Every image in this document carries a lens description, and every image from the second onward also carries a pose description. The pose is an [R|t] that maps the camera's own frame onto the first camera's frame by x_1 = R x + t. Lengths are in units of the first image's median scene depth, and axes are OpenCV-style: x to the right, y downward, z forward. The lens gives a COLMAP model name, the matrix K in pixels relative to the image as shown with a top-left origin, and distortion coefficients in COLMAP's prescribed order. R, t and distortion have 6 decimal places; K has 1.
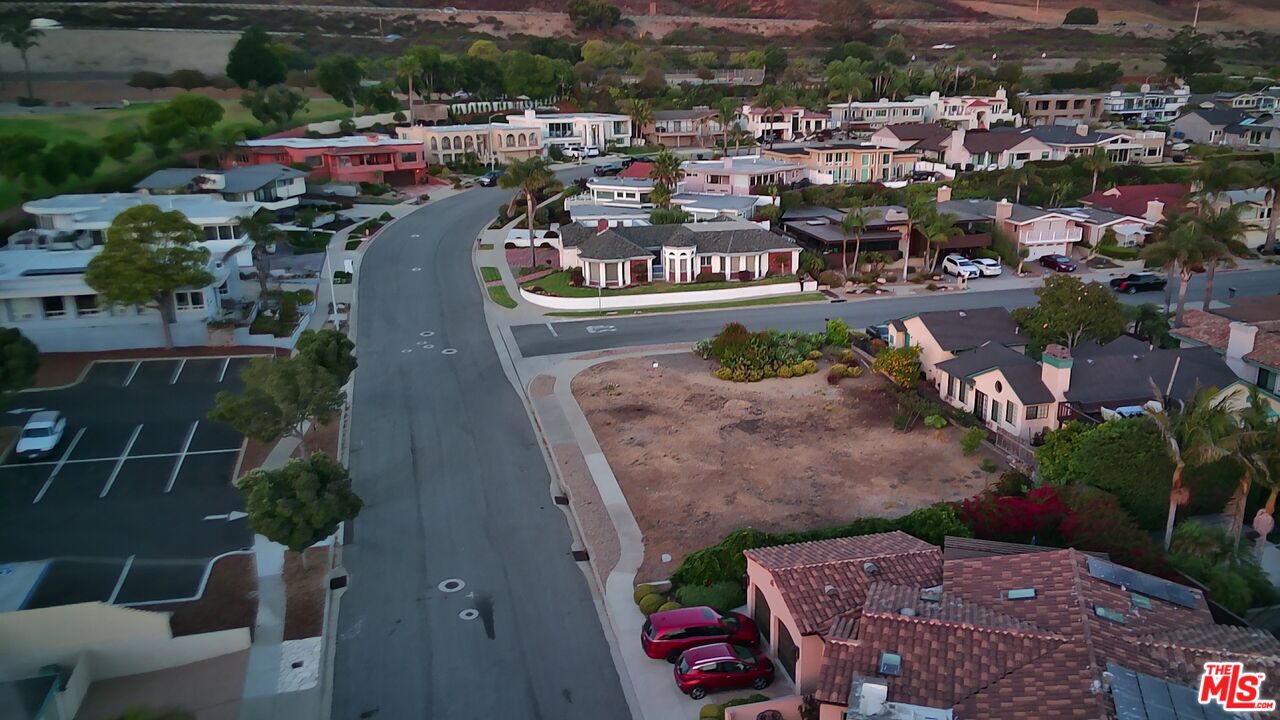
lens RADIAL K [[1092.9, 0, 714.4], [0, 1092.9, 362.8], [0, 0, 1]] dist [0.099405, -0.000412]
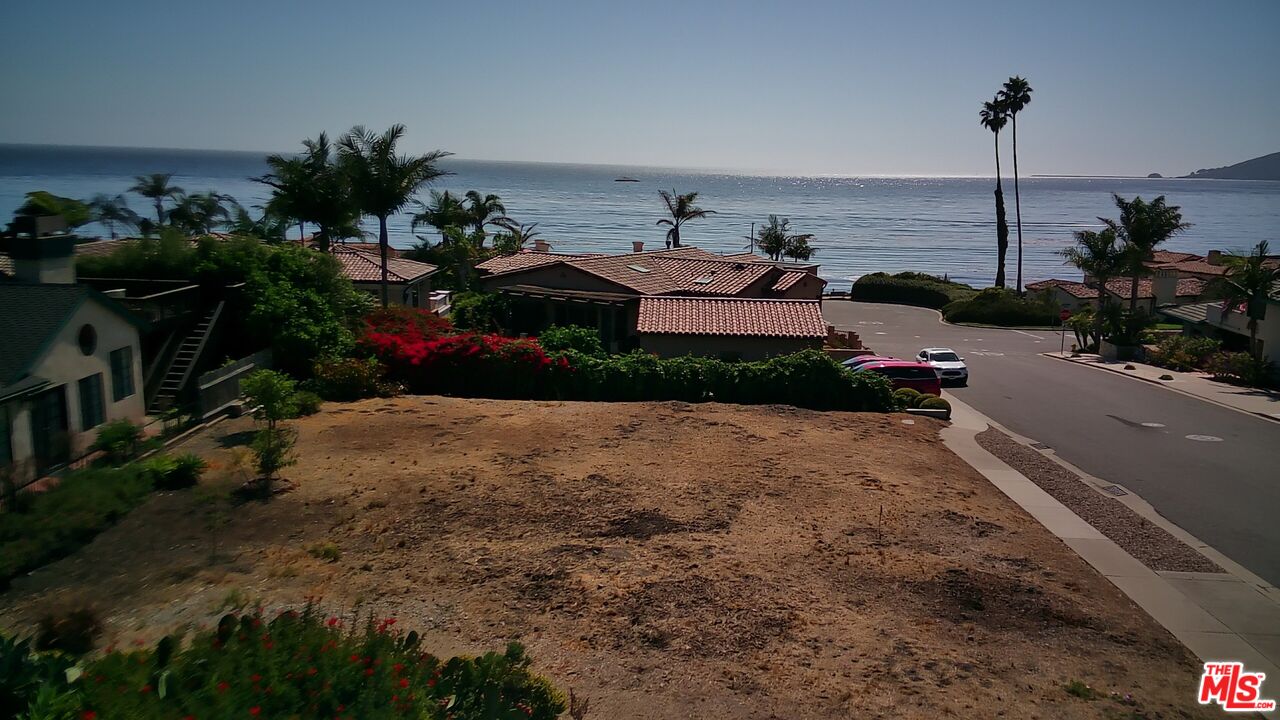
lens RADIAL K [[1058.2, 0, 694.3], [0, 1058.2, 389.8], [0, 0, 1]] dist [0.150717, -0.167831]
pose [[-0.961566, -0.081659, 0.262151, -0.071335], [0.049754, 0.887129, 0.458833, -0.137249], [-0.270030, 0.454241, -0.848969, 1.280165]]
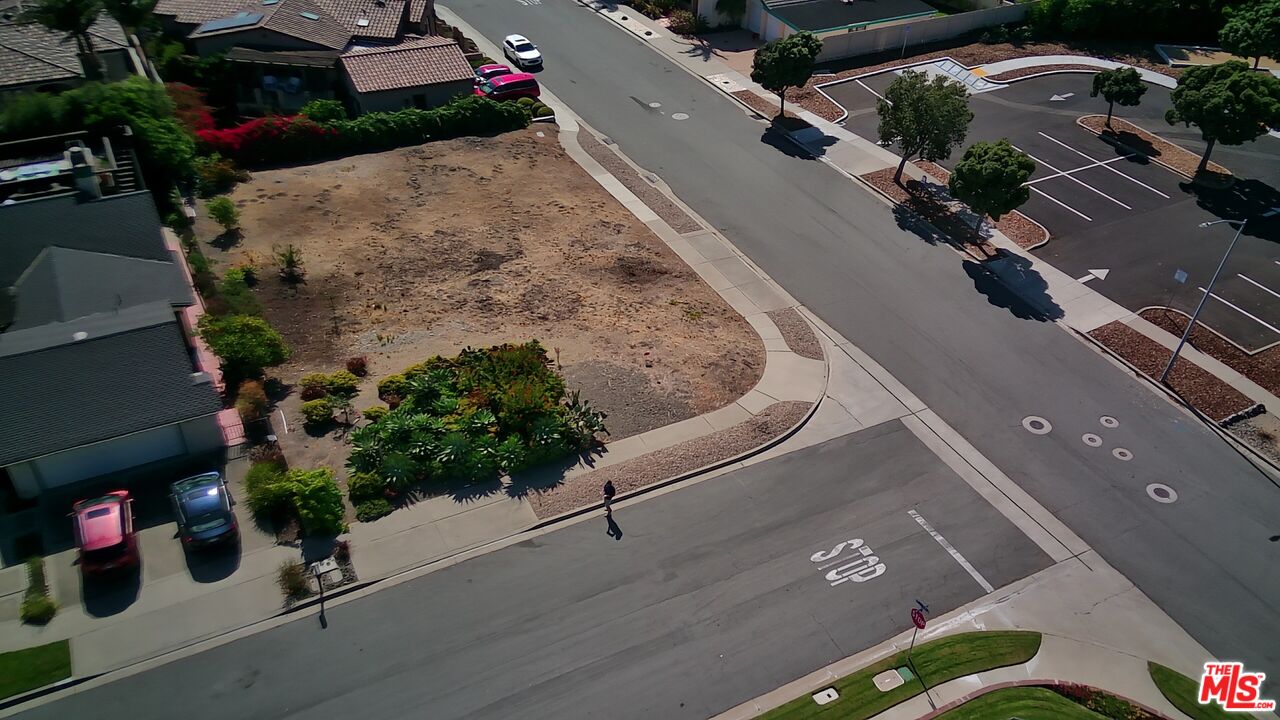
lens RADIAL K [[1092.9, 0, 714.4], [0, 1092.9, 362.8], [0, 0, 1]] dist [0.099405, -0.000412]
pose [[-0.970130, 0.085967, -0.226841, 0.061730], [-0.131804, 0.598239, 0.790404, -0.582573], [0.203654, 0.796693, -0.569039, 1.588606]]
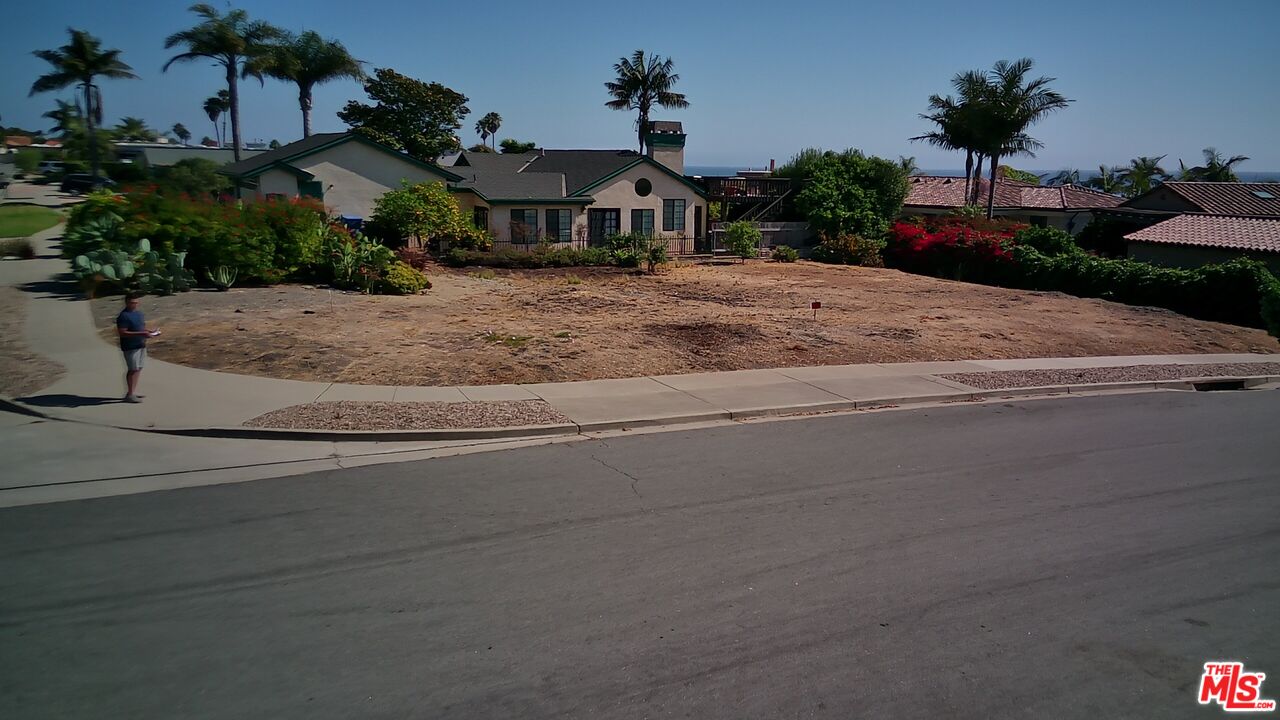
lens RADIAL K [[1030.3, 0, 694.2], [0, 1030.3, 412.4], [0, 0, 1]] dist [0.098274, -0.000830]
pose [[-0.232105, -0.231580, 0.944721, -0.411044], [0.248736, 0.924821, 0.287812, -0.028392], [-0.940350, 0.301789, -0.157053, 1.105781]]
